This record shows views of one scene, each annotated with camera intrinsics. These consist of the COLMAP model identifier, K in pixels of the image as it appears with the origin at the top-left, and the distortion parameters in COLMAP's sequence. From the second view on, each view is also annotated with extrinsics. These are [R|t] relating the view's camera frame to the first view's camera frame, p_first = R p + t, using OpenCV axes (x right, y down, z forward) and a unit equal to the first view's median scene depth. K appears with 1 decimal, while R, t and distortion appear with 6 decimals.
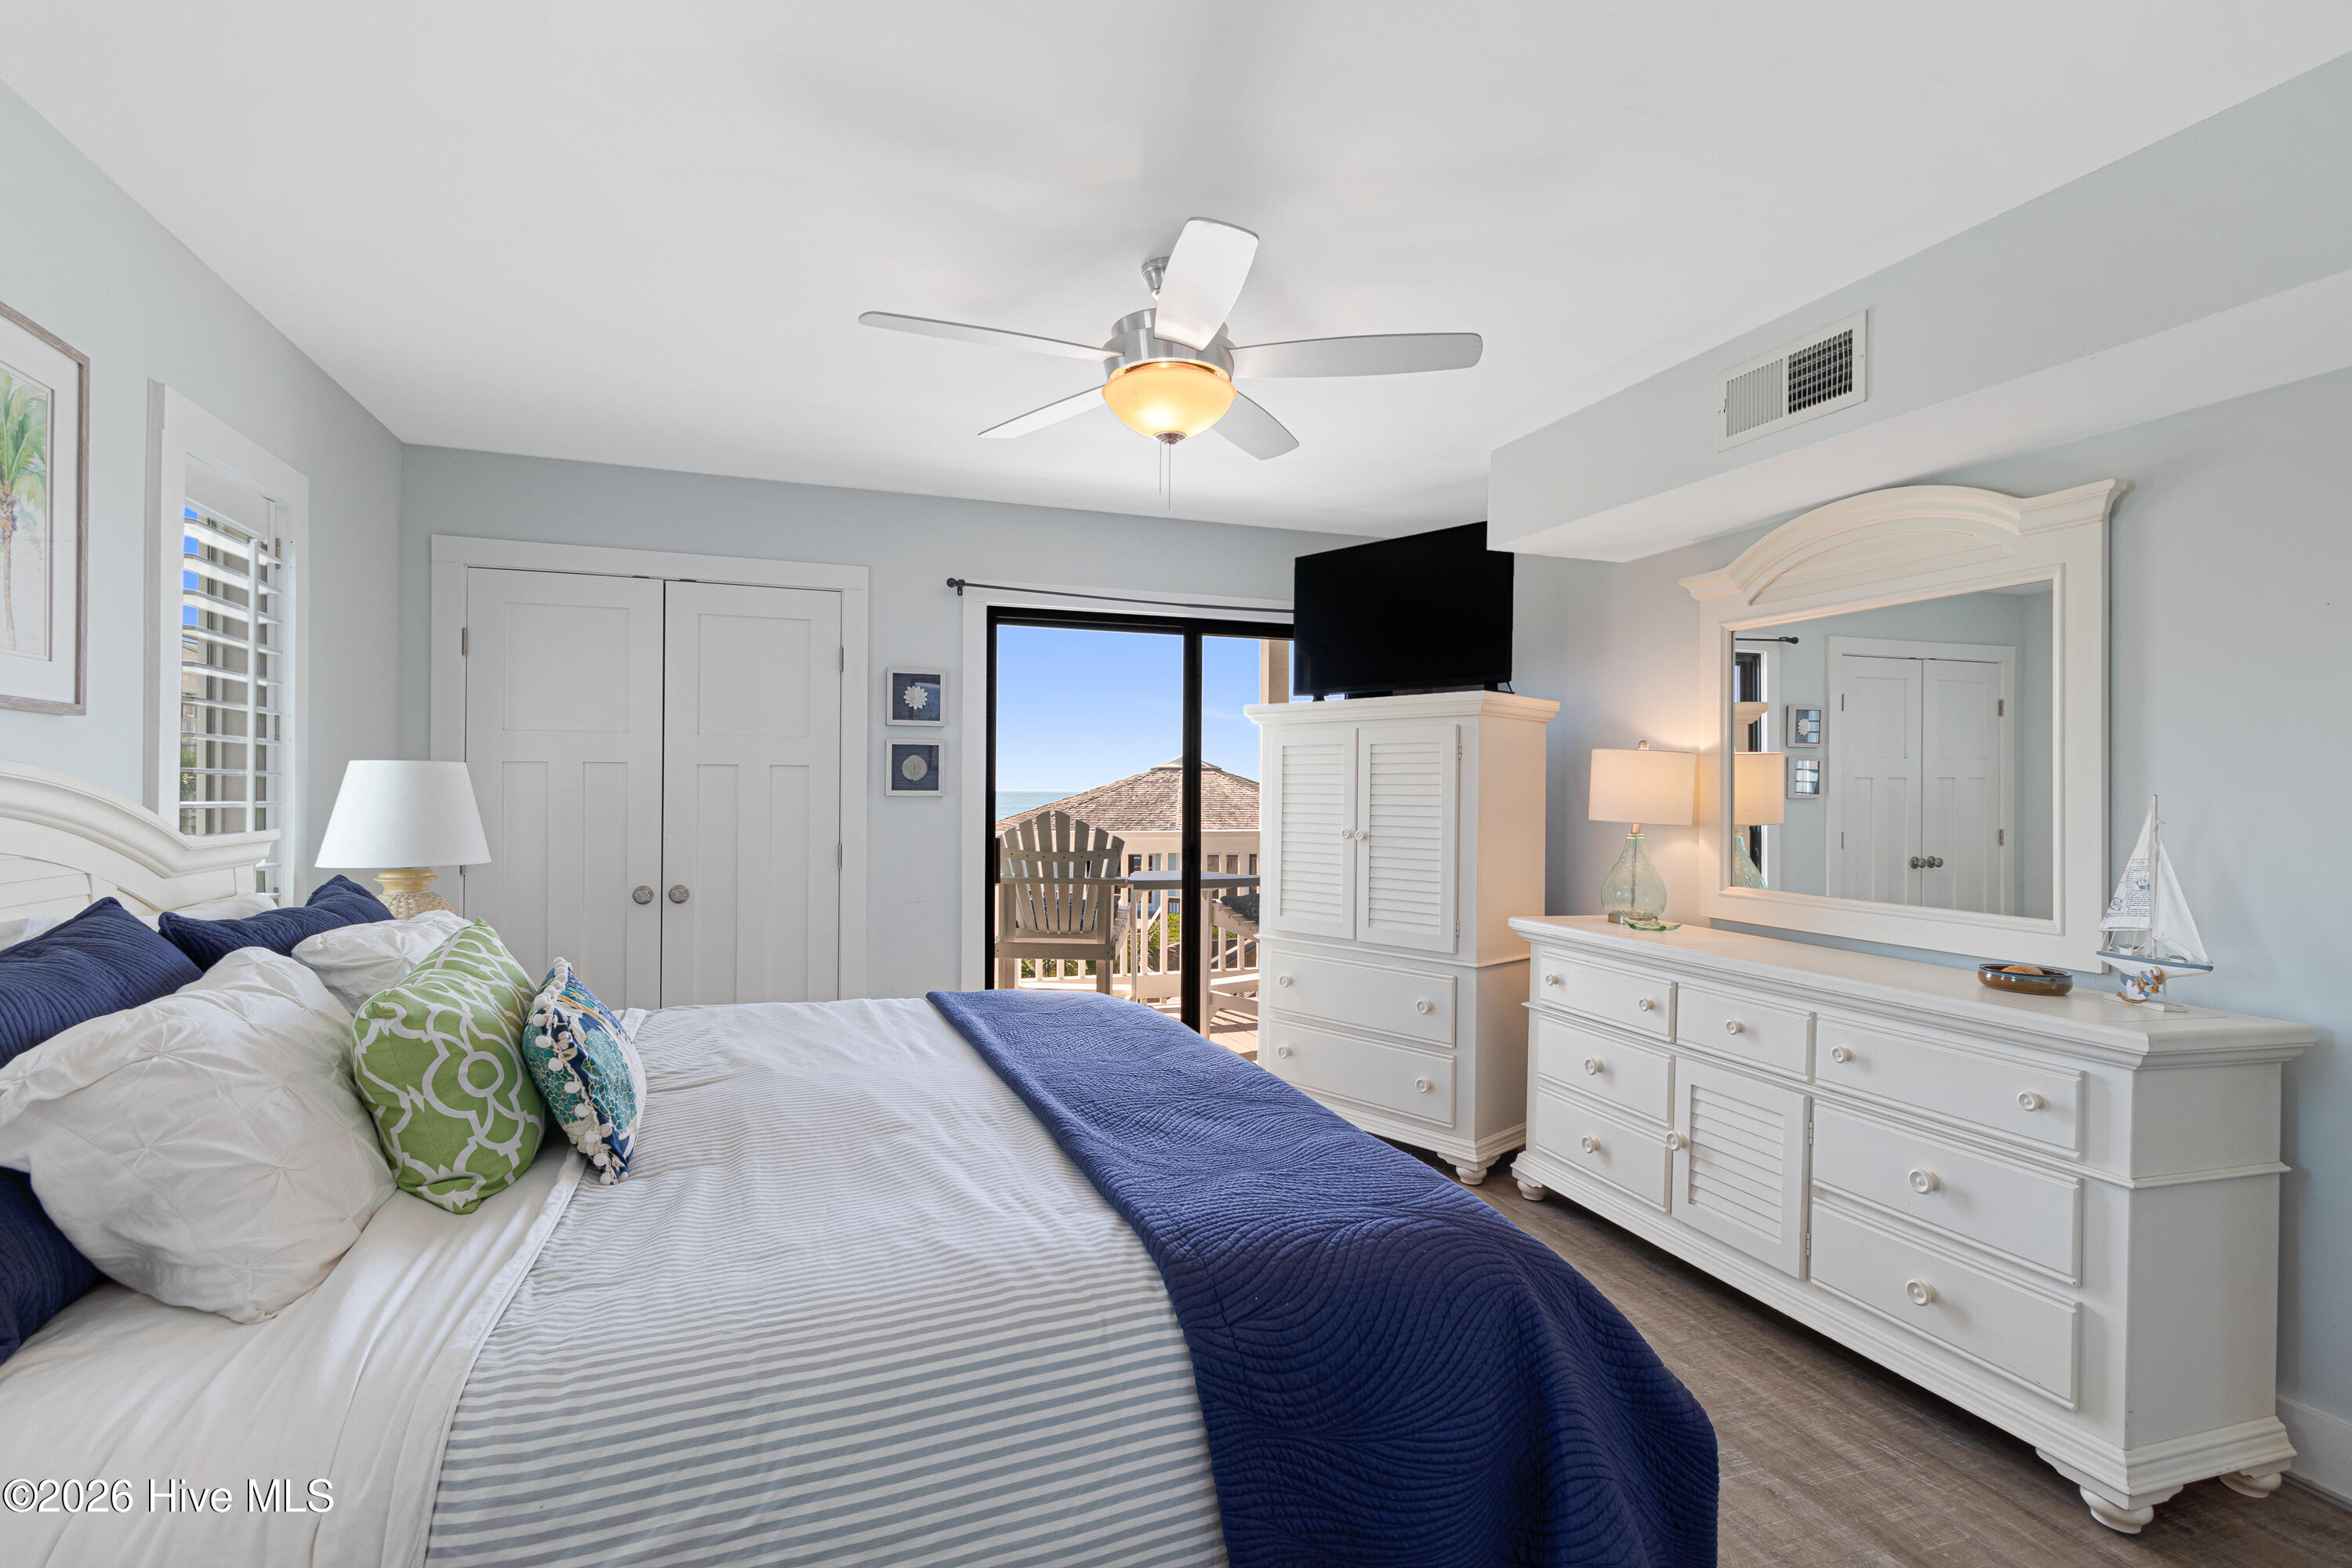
lens RADIAL K [[1103.6, 0, 1178.2], [0, 1103.6, 794.3], [0, 0, 1]] dist [0.012543, -0.003329]
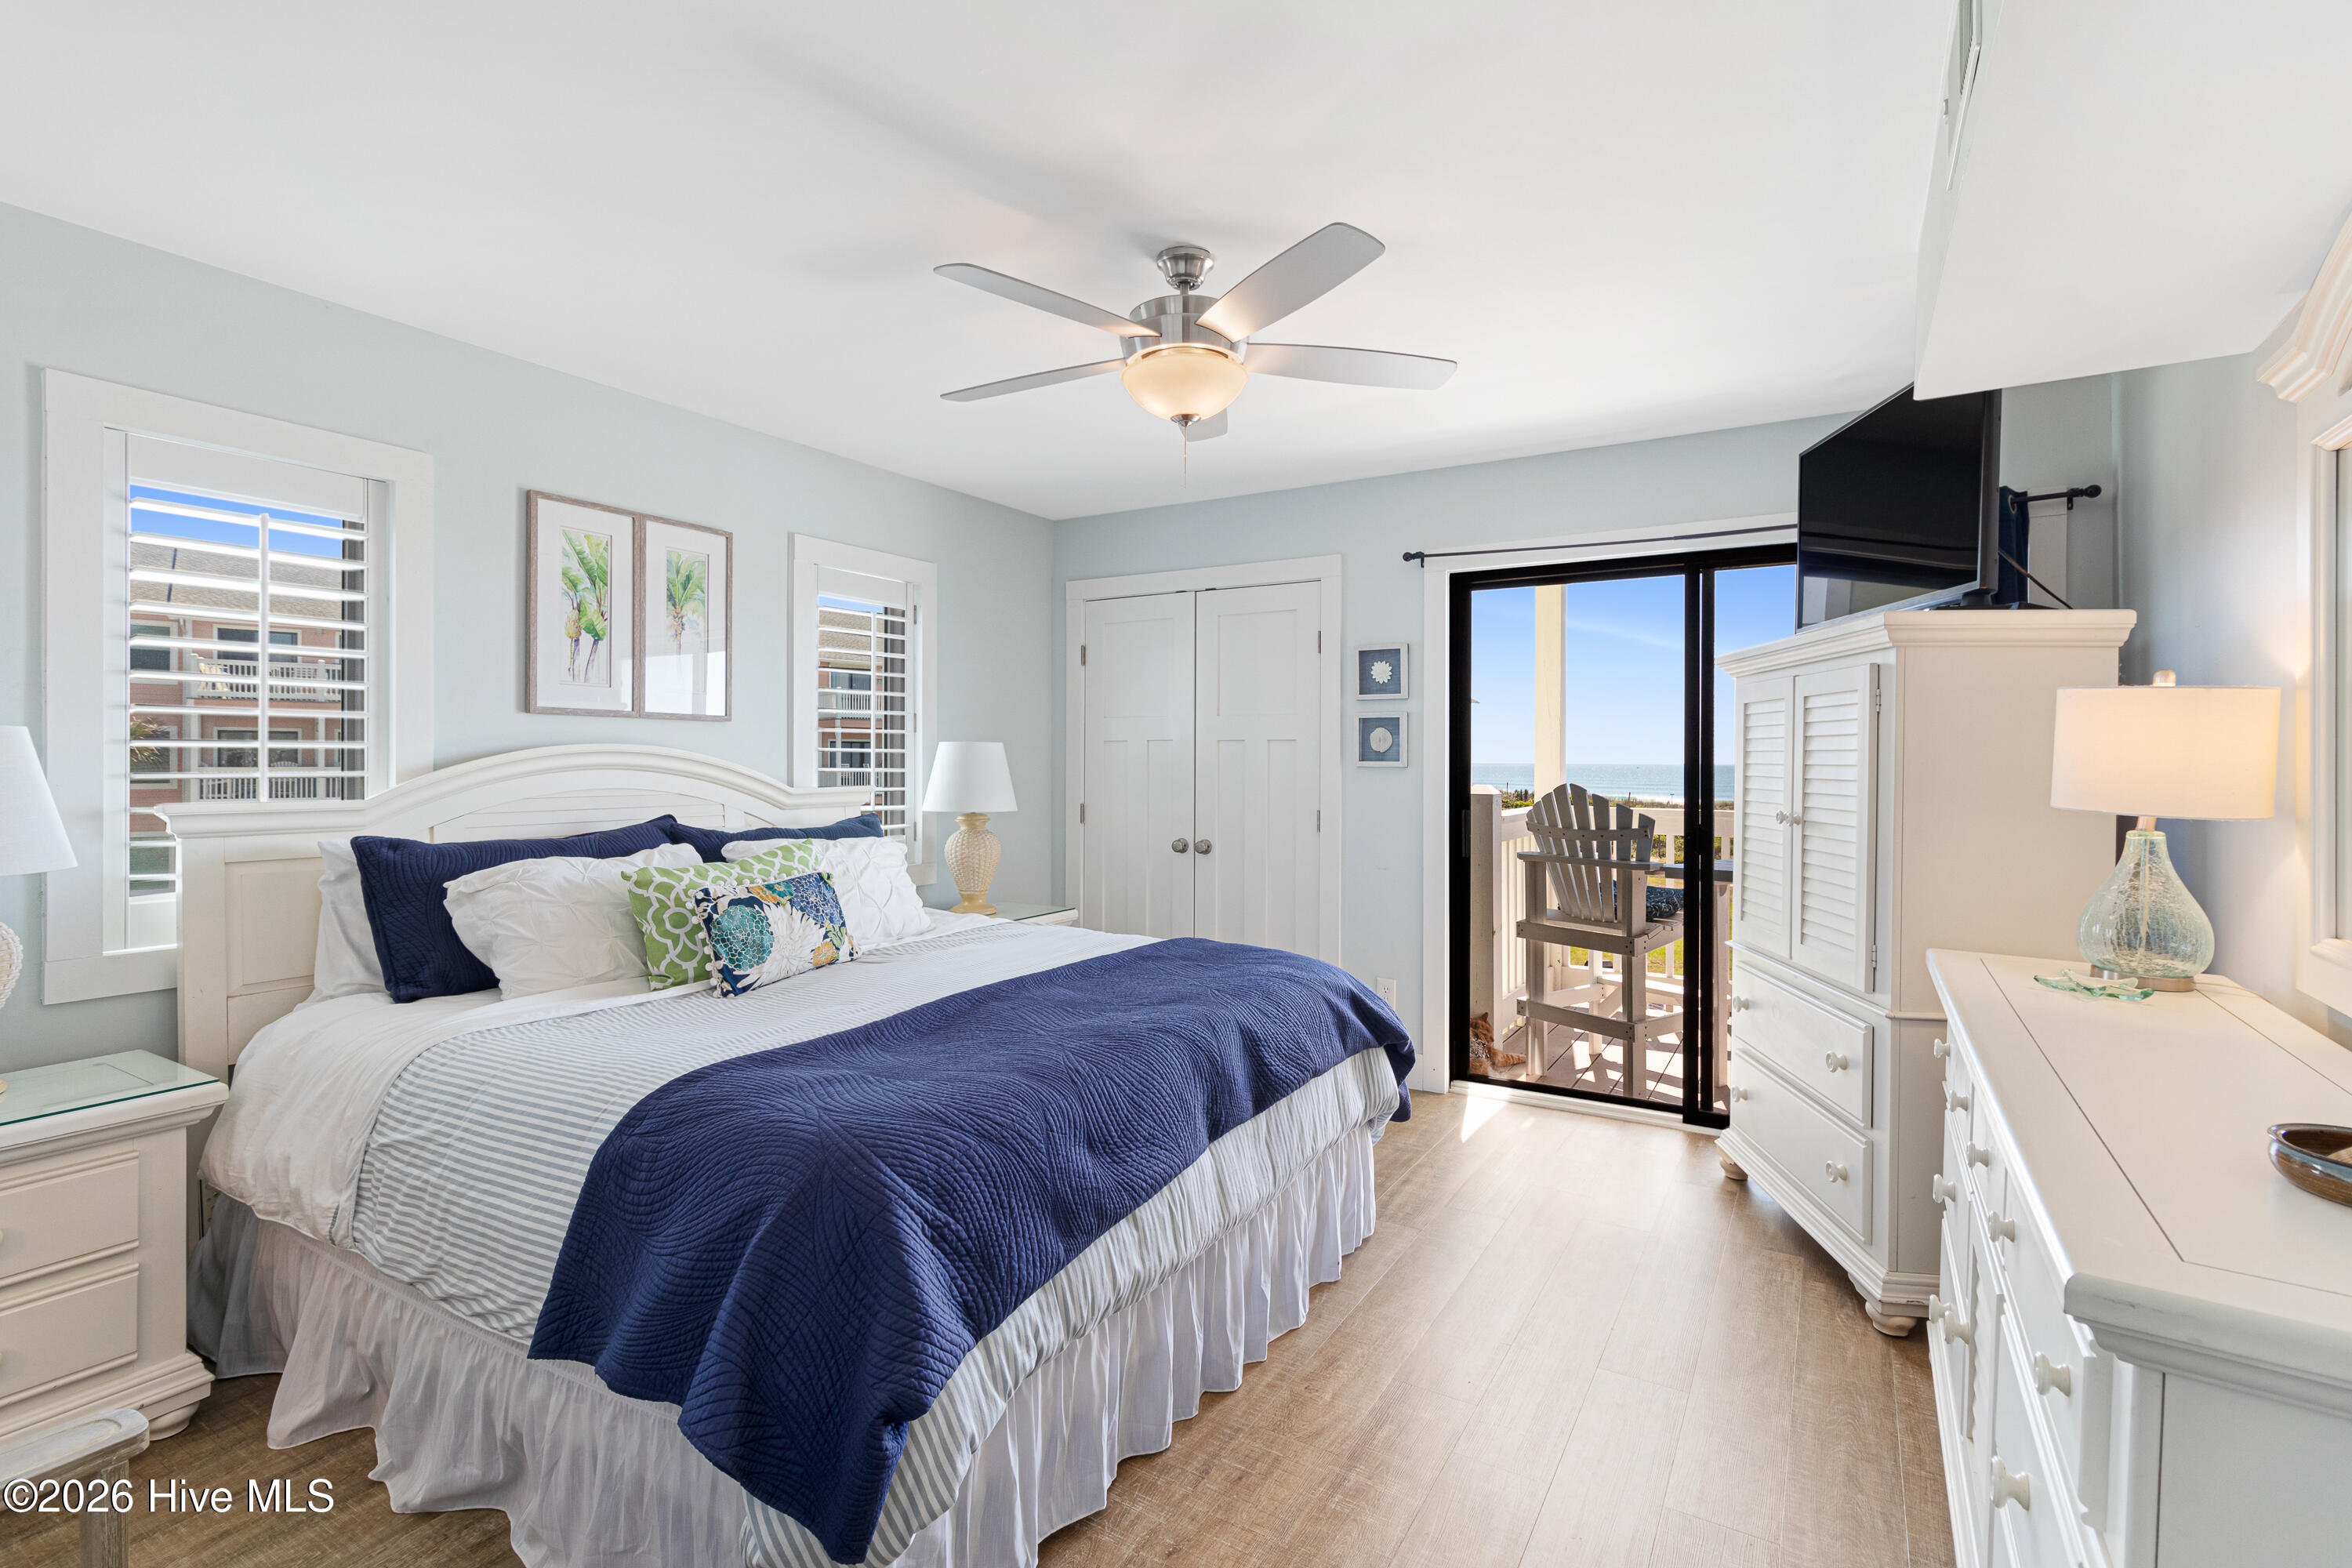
lens RADIAL K [[1103.6, 0, 1154.4], [0, 1103.6, 773.8], [0, 0, 1]] dist [0.012543, -0.003329]
pose [[0.622399, 0.006496, -0.782673, 0.450555], [-0.003317, 0.999978, 0.005662, 0.002872], [0.782693, -0.000927, 0.622407, 0.186301]]
